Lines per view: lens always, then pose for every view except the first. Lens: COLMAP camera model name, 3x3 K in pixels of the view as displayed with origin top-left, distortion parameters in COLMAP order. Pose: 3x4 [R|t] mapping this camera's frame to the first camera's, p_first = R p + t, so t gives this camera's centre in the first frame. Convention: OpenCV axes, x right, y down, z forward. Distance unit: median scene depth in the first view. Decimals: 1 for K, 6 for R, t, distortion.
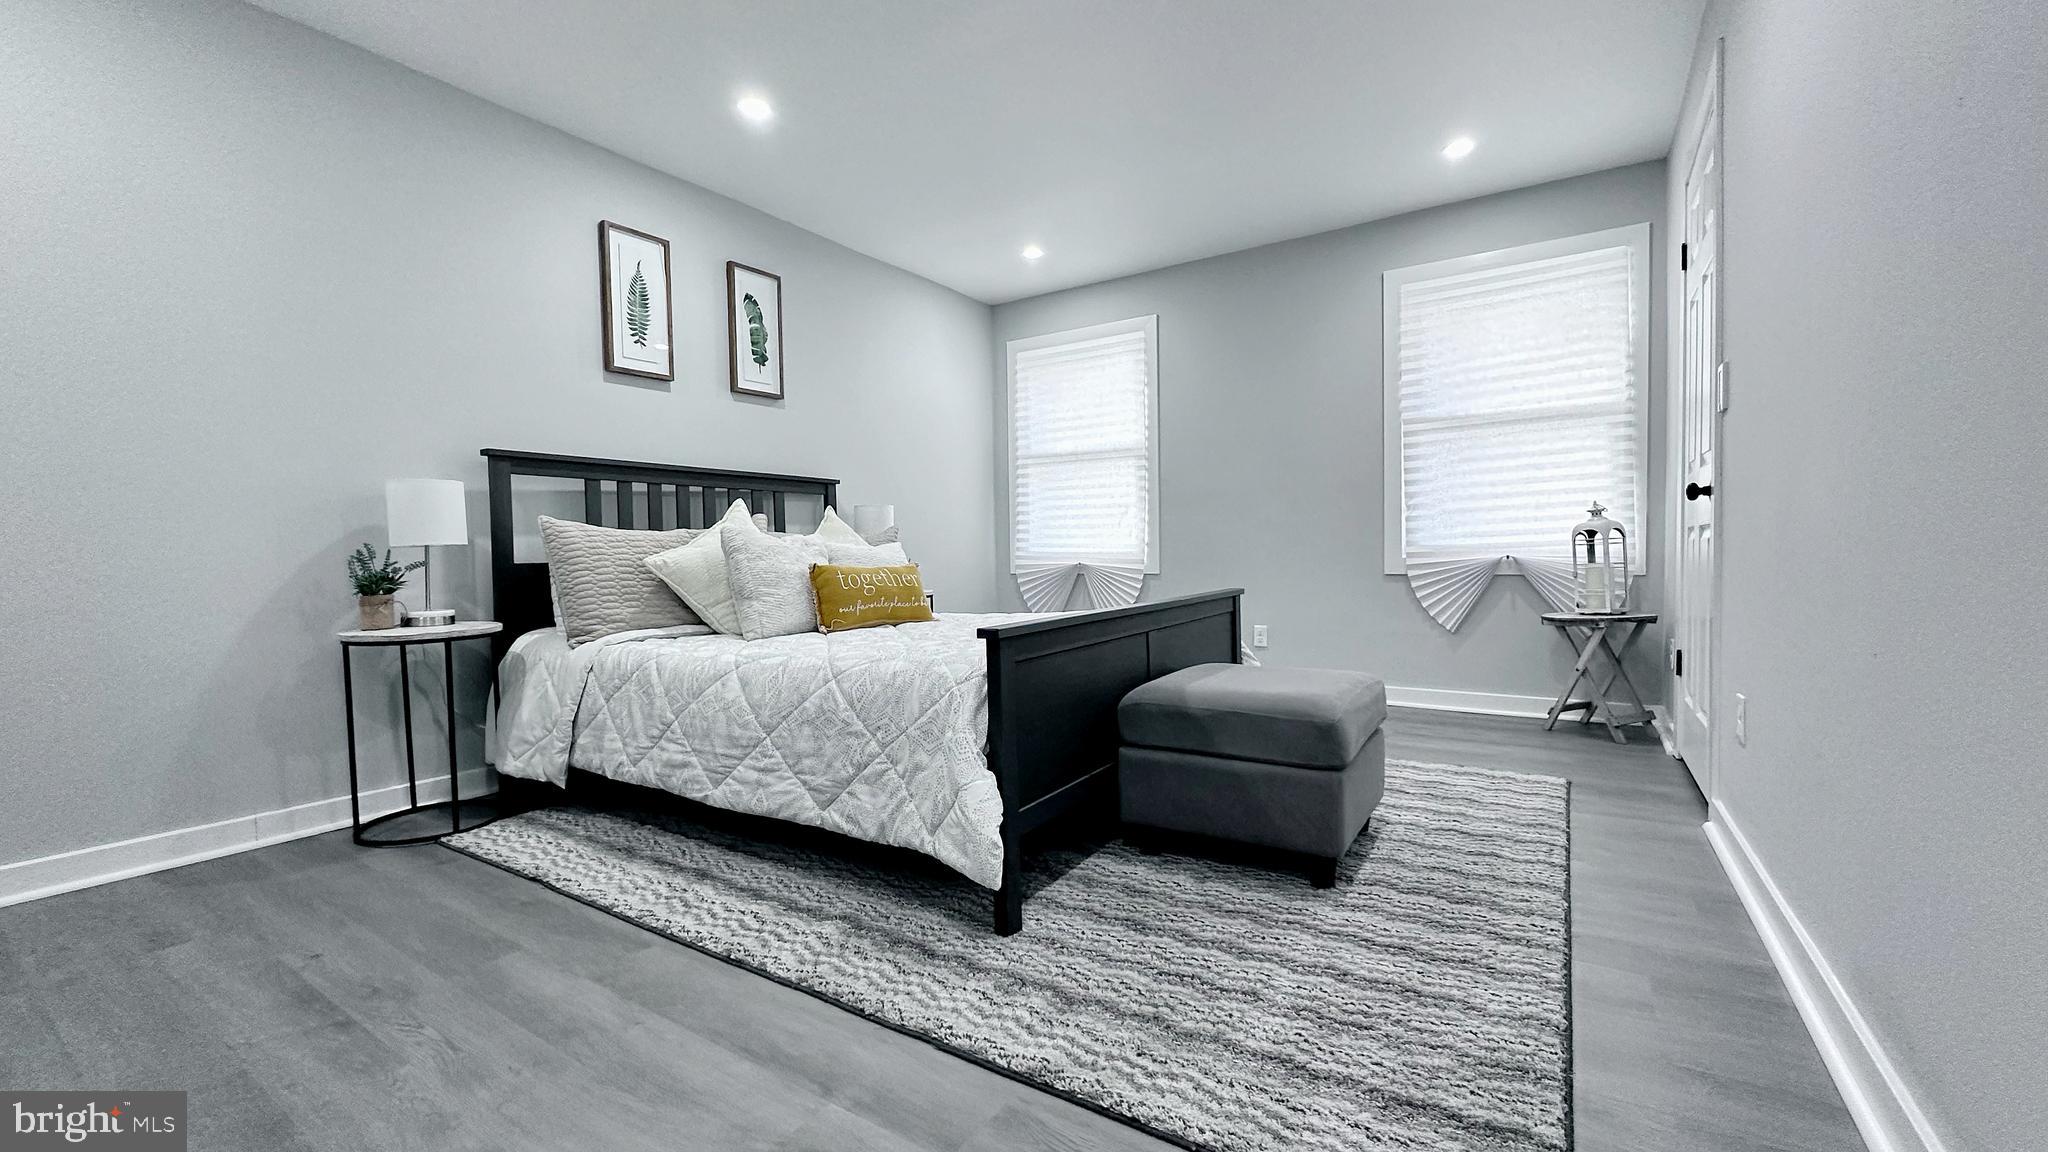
lens RADIAL K [[815.9, 0, 1024.0], [0, 815.9, 576.0], [0, 0, 1]] dist [-0.005672, 0.000392]
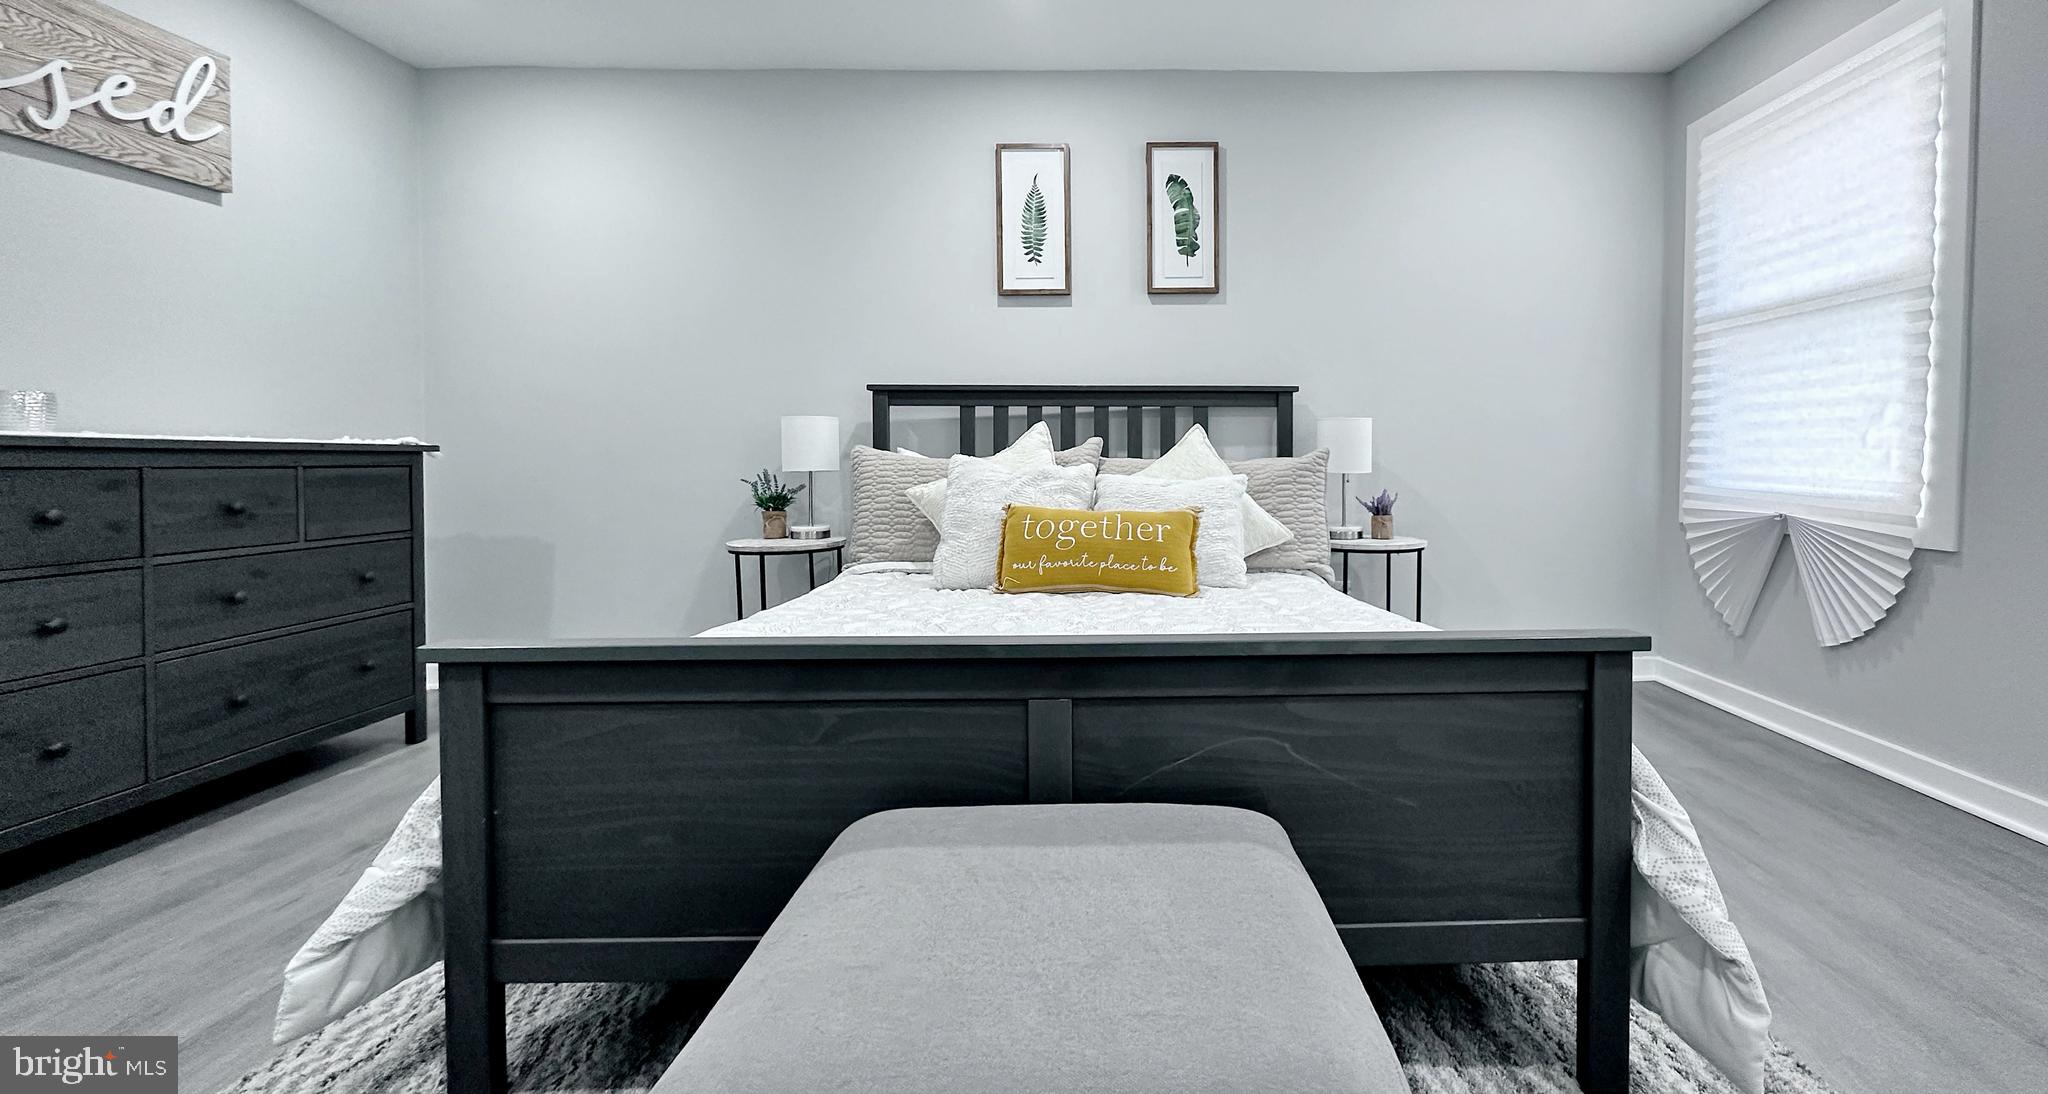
lens RADIAL K [[824.5, 0, 1138.9], [0, 824.5, 487.5], [0, 0, 1]] dist [-0.000777, 0.000018]
pose [[0.561357, 0.042808, -0.826466, 0.481897], [-0.035153, 0.998993, 0.027868, -0.058094], [0.826827, 0.013409, 0.562297, 0.651468]]
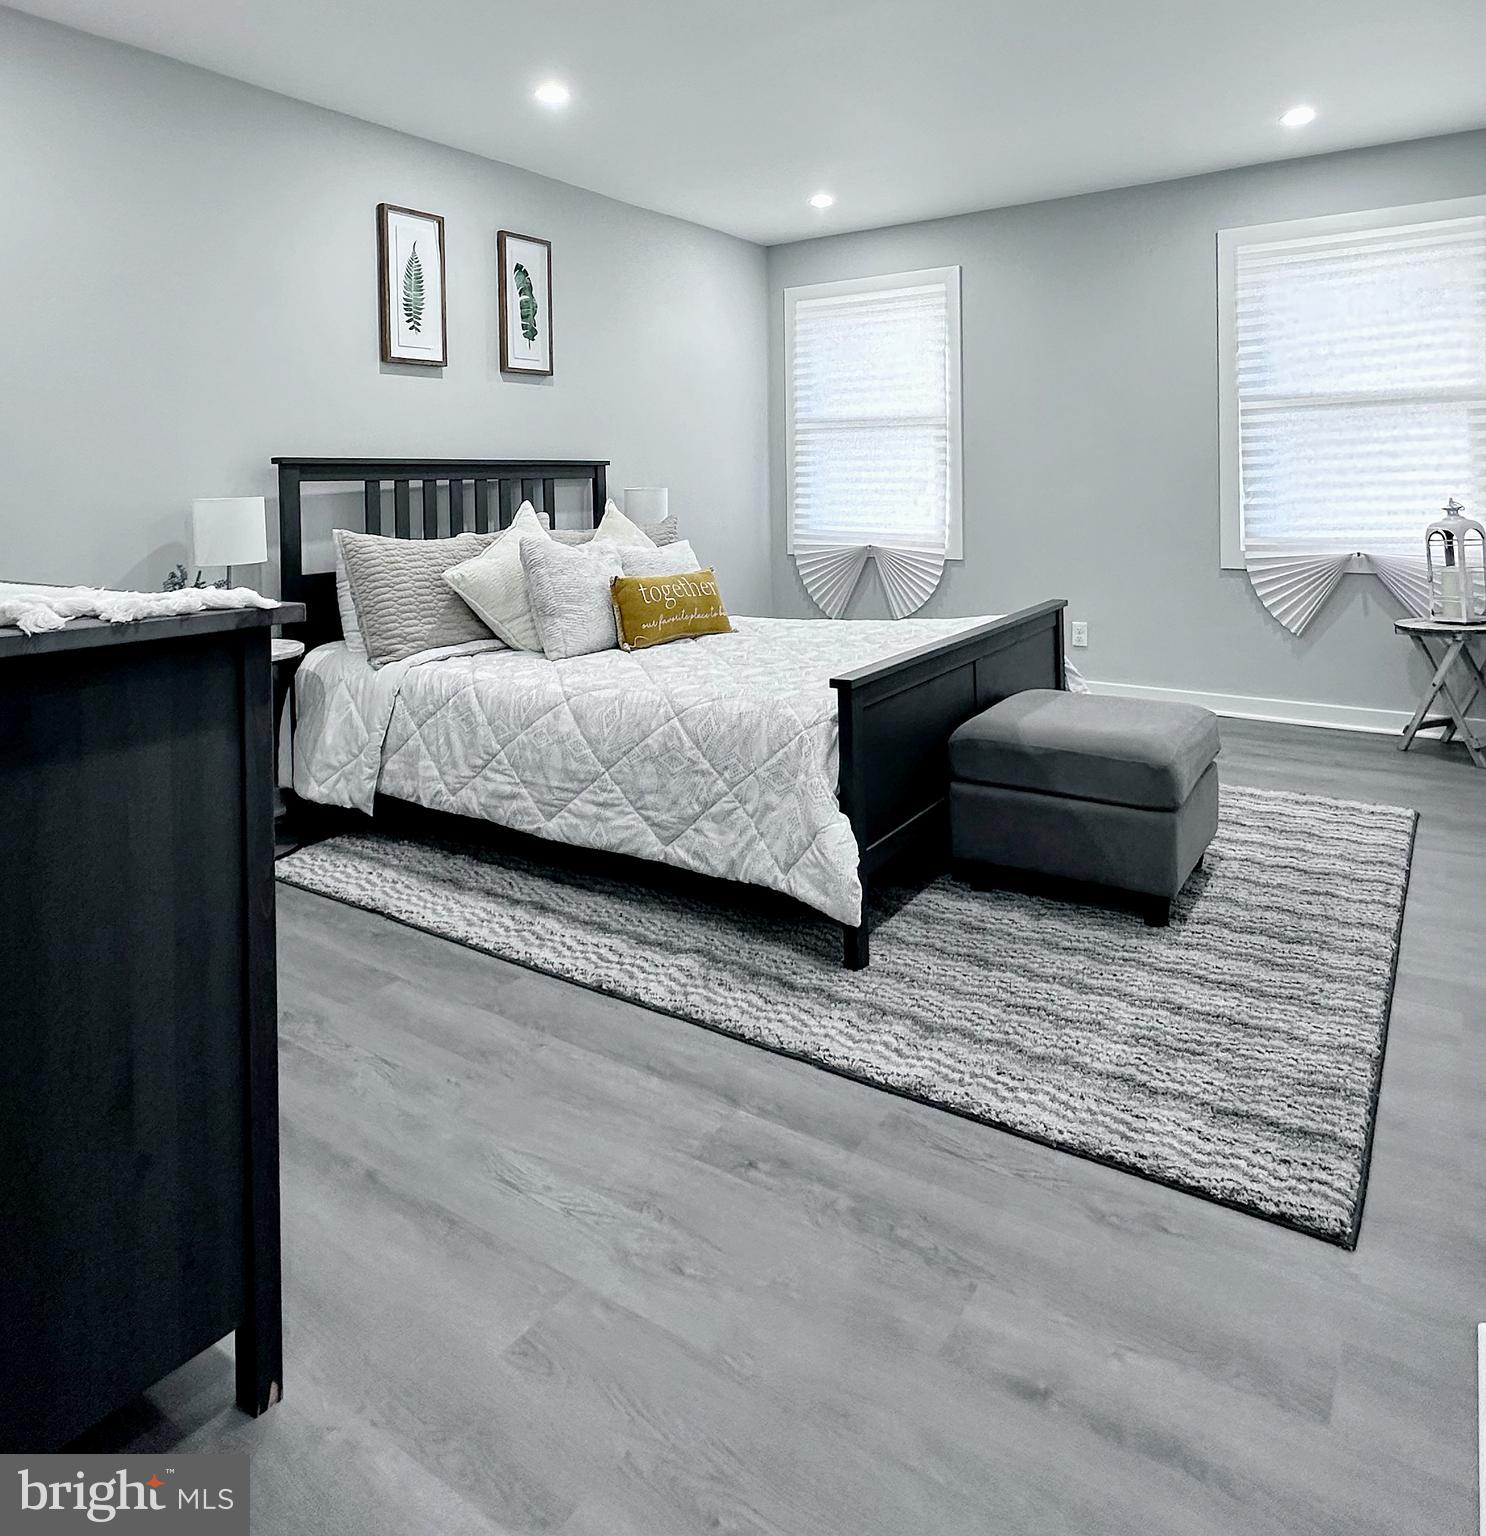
lens RADIAL K [[1053.6, 0, 742.3], [0, 1053.6, 489.1], [0, 0, 1]] dist [-0.007684, 0.005832]
pose [[0.999883, 0.002670, -0.015086, -0.091027], [-0.002979, 0.999786, -0.020479, -0.092505], [0.015028, 0.020522, 0.999676, -0.228311]]
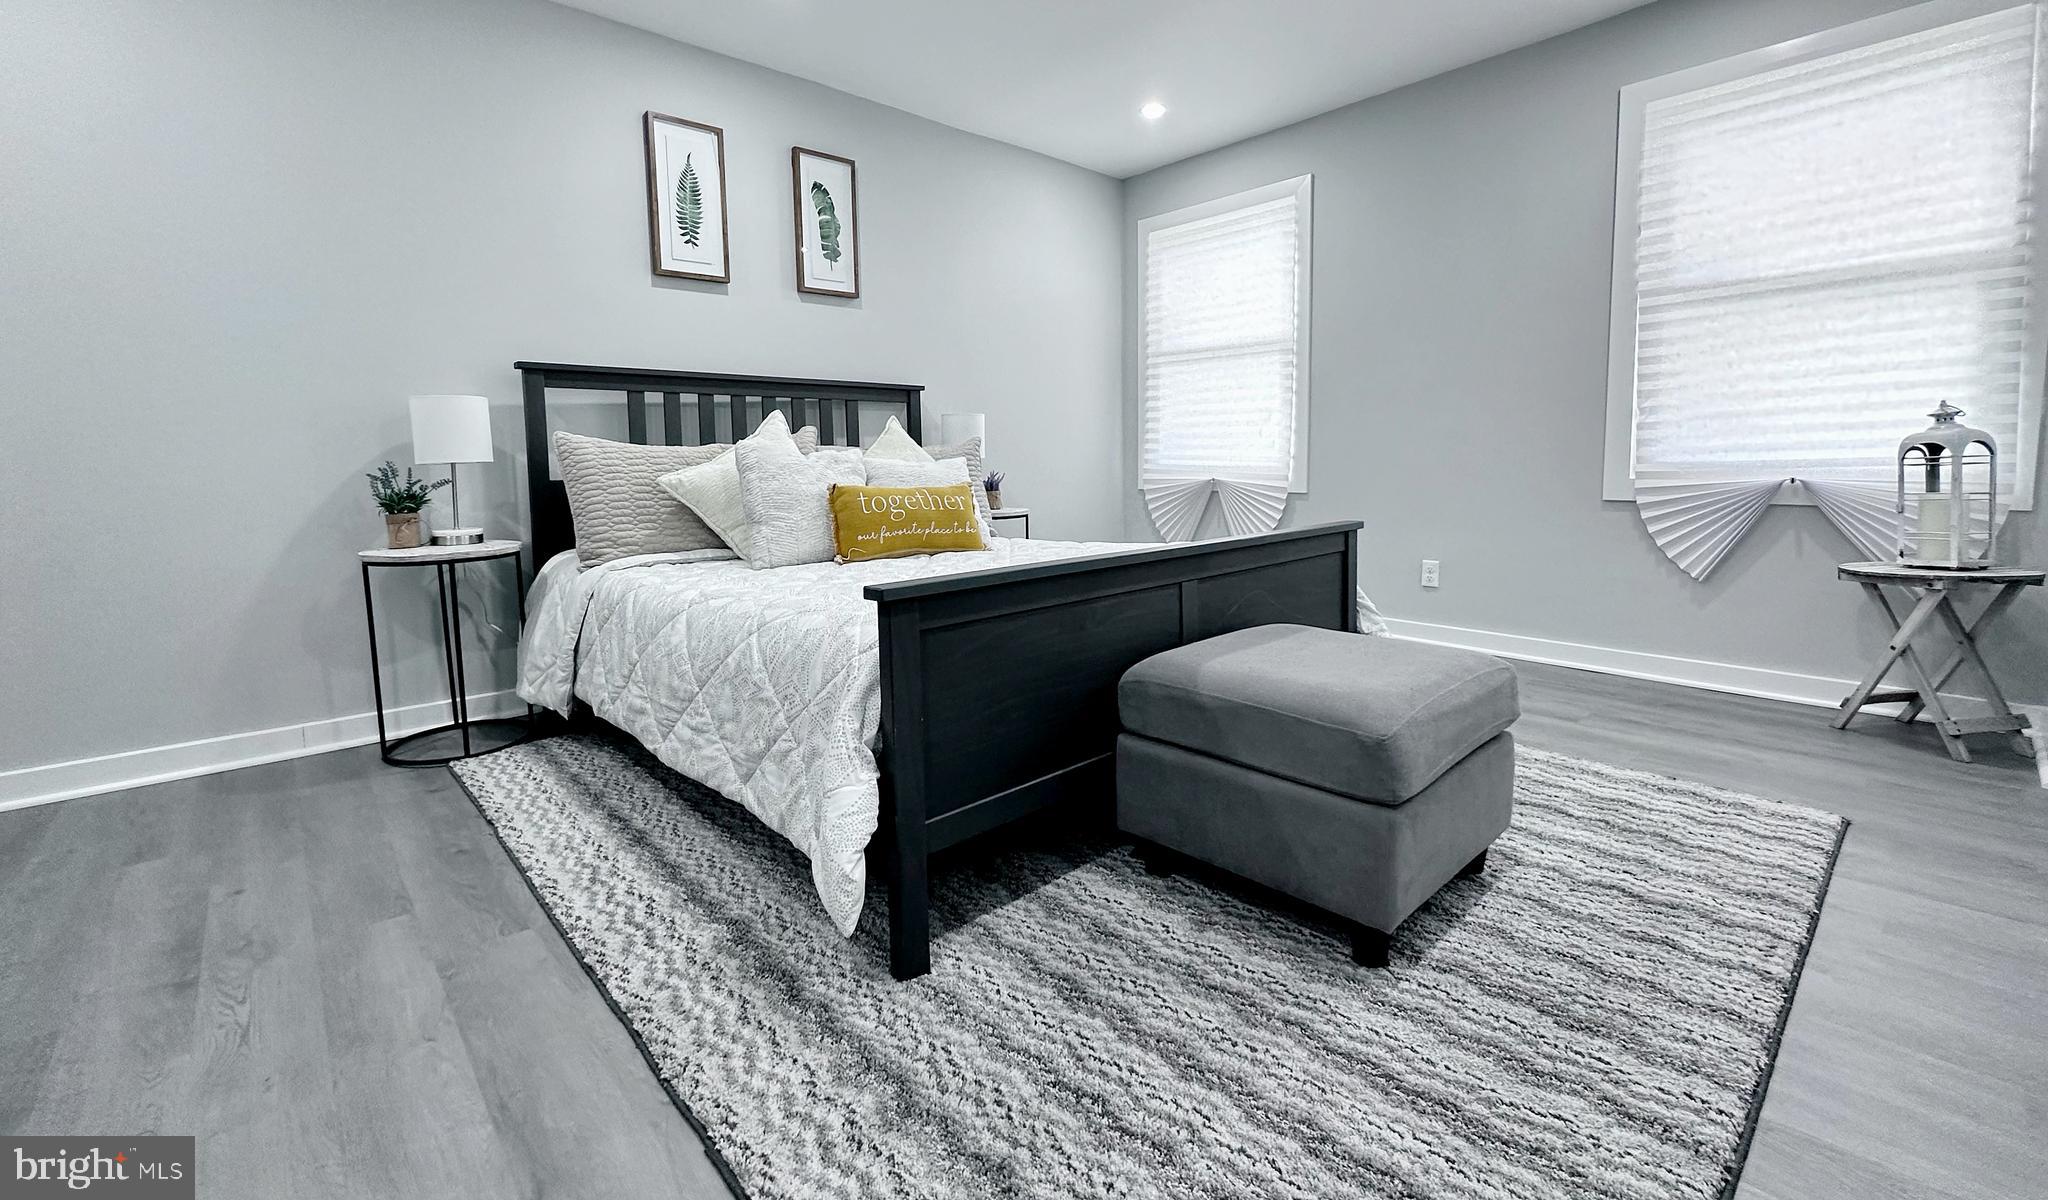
lens RADIAL K [[843.9, 0, 1025.3], [0, 843.9, 527.7], [0, 0, 1]] dist [-0.003023, -0.000526]
pose [[0.969196, 0.024305, -0.245090, 0.169072], [-0.010597, 0.998312, 0.057097, -0.022463], [0.246064, -0.052740, 0.967818, 0.164607]]
